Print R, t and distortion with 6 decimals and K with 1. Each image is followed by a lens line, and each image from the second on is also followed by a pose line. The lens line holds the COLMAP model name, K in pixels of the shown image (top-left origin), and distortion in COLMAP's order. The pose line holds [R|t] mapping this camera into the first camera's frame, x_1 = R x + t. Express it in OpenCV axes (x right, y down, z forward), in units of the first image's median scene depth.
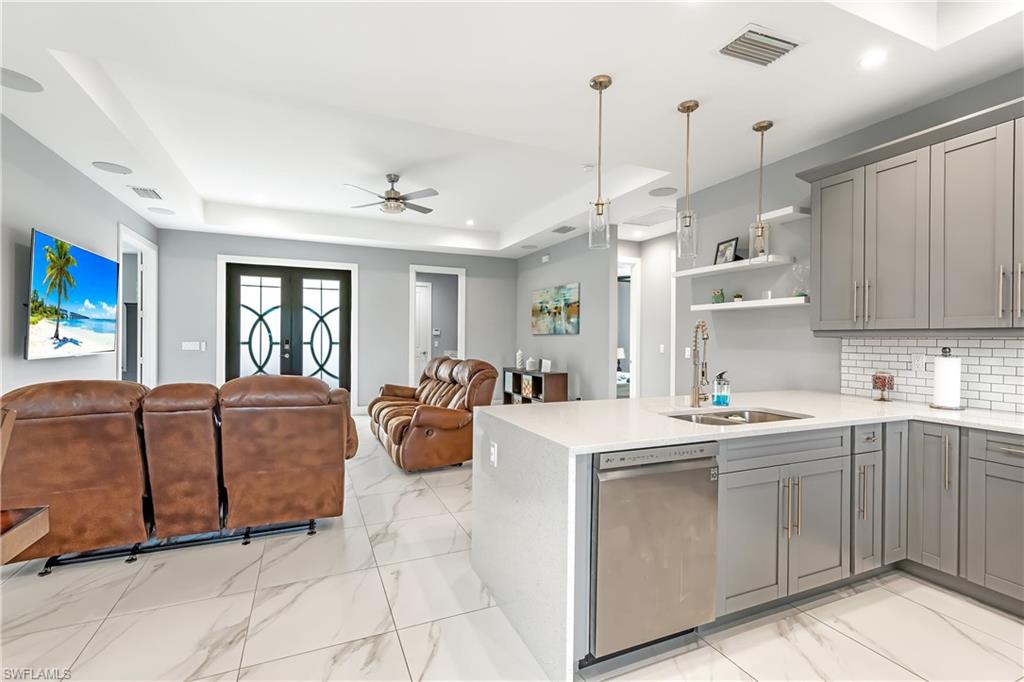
lens RADIAL K [[465.3, 0, 505.4], [0, 465.3, 341.7], [0, 0, 1]] dist [0.010411, 0.000071]
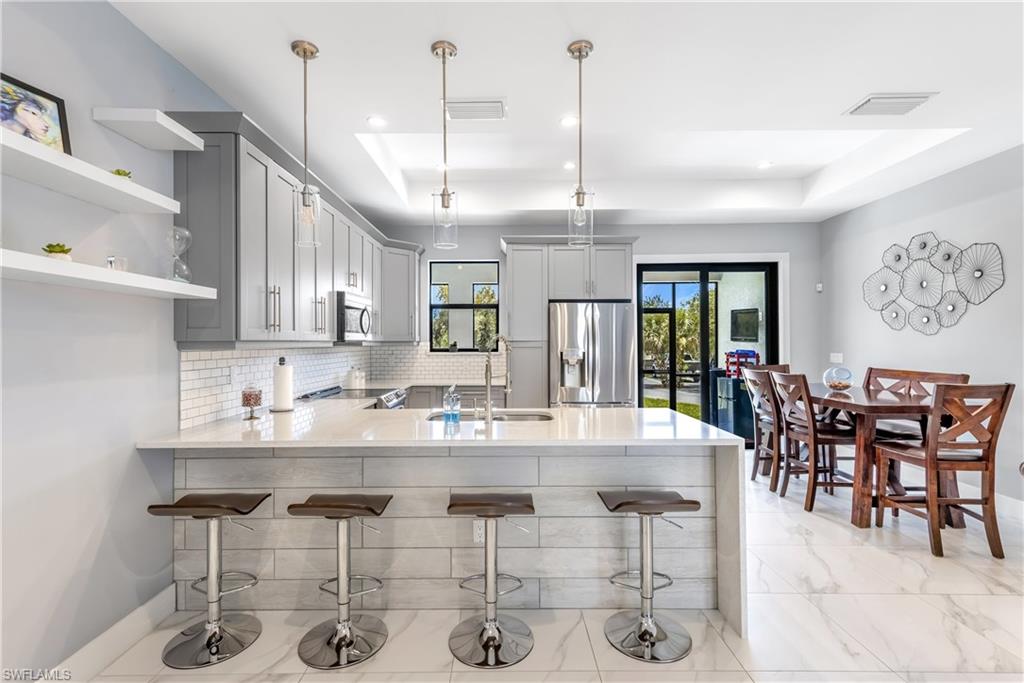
lens RADIAL K [[469.2, 0, 509.4], [0, 469.2, 335.6], [0, 0, 1]] dist [0.008663, 0.000006]
pose [[-0.917216, -0.002067, 0.398386, -0.010133], [-0.005411, 0.999959, -0.007271, -0.022982], [-0.398354, -0.008825, -0.917189, 1.212874]]
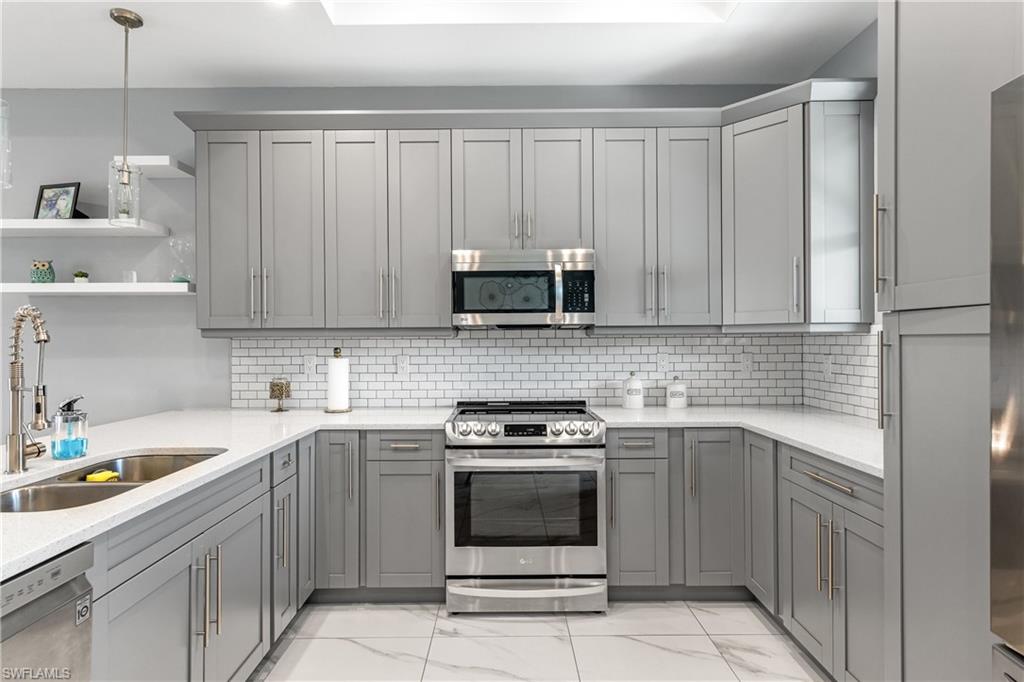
lens RADIAL K [[541.2, 0, 512.0], [0, 541.2, 341.0], [0, 0, 1]] dist [0.003689, -0.000314]
pose [[0.393975, -0.009369, 0.919074, 0.043652], [0.012595, 0.999909, 0.004793, -0.001638], [-0.919035, 0.009688, 0.394057, 0.158472]]
